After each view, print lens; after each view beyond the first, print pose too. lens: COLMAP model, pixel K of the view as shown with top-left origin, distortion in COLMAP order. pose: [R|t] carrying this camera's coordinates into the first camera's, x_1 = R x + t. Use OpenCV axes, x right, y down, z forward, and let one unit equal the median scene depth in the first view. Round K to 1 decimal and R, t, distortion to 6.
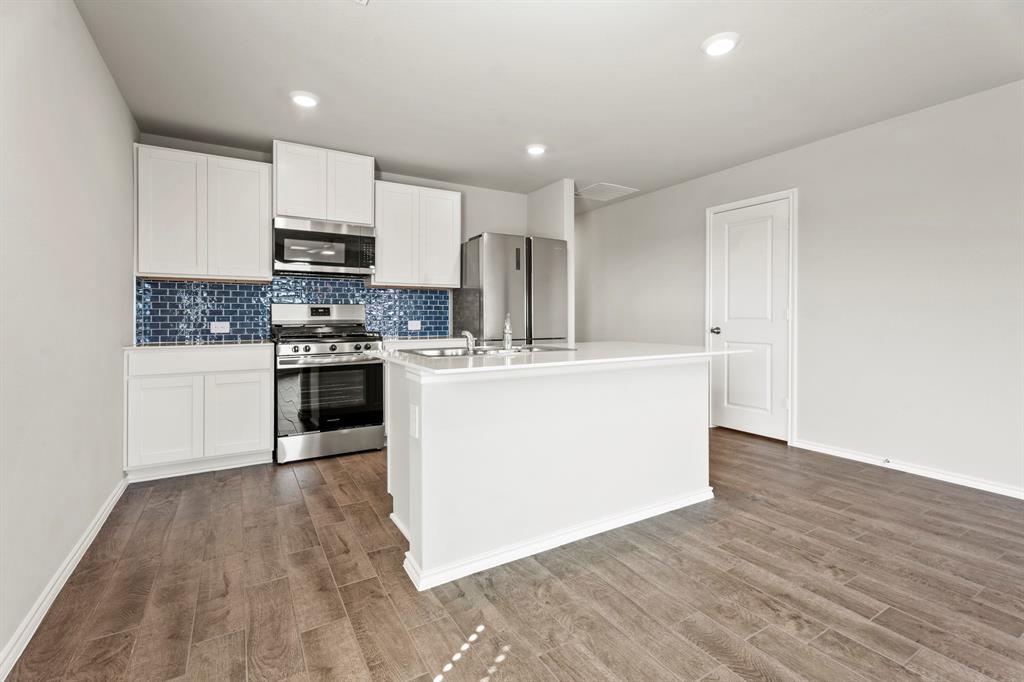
lens RADIAL K [[465.2, 0, 515.5], [0, 465.2, 319.7], [0, 0, 1]] dist [0.003109, 0.000131]
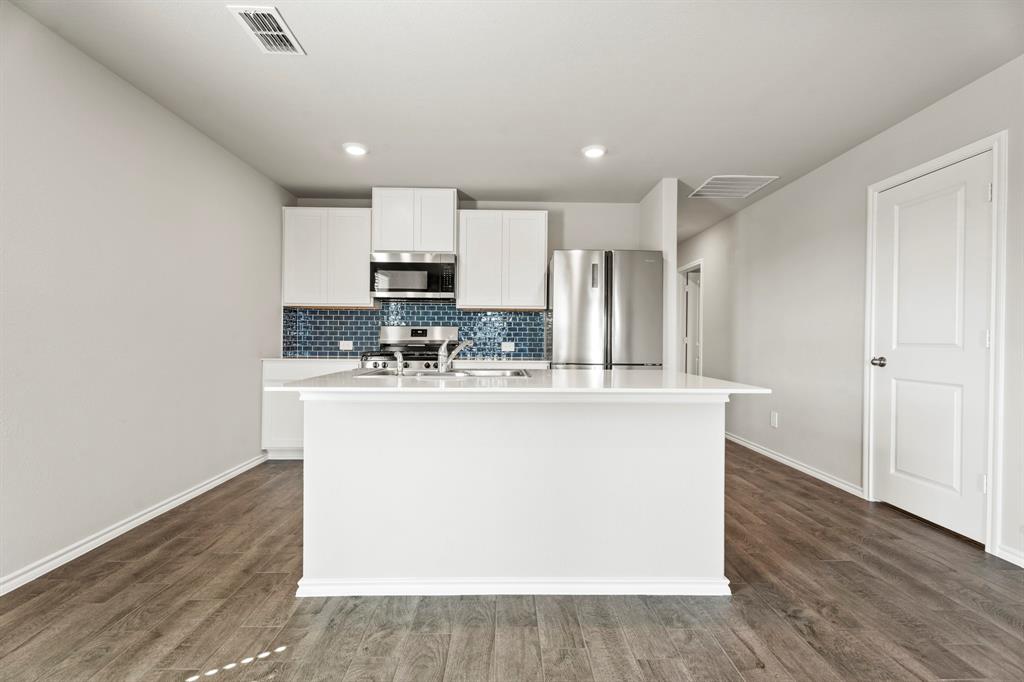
lens RADIAL K [[456.0, 0, 512.0], [0, 456.0, 341.0], [0, 0, 1]] dist [0.002749, -0.000048]
pose [[0.865423, 0.010765, -0.500927, 0.372146], [-0.012177, 0.999926, 0.000452, -0.001006], [0.500895, 0.005709, 0.865489, 0.177016]]
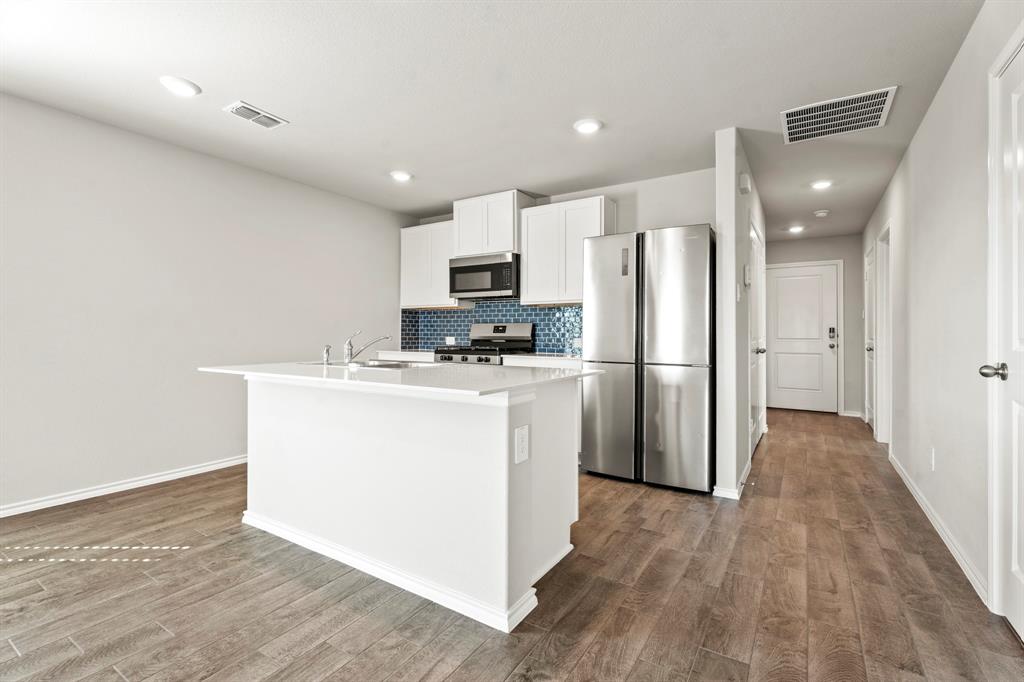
lens RADIAL K [[460.4, 0, 512.3], [0, 460.4, 331.7], [0, 0, 1]] dist [0.003223, -0.000531]
pose [[0.442952, -0.001222, -0.896545, 0.745329], [-0.009099, 0.999941, -0.005858, -0.004732], [0.896499, 0.010753, 0.442915, 0.568038]]
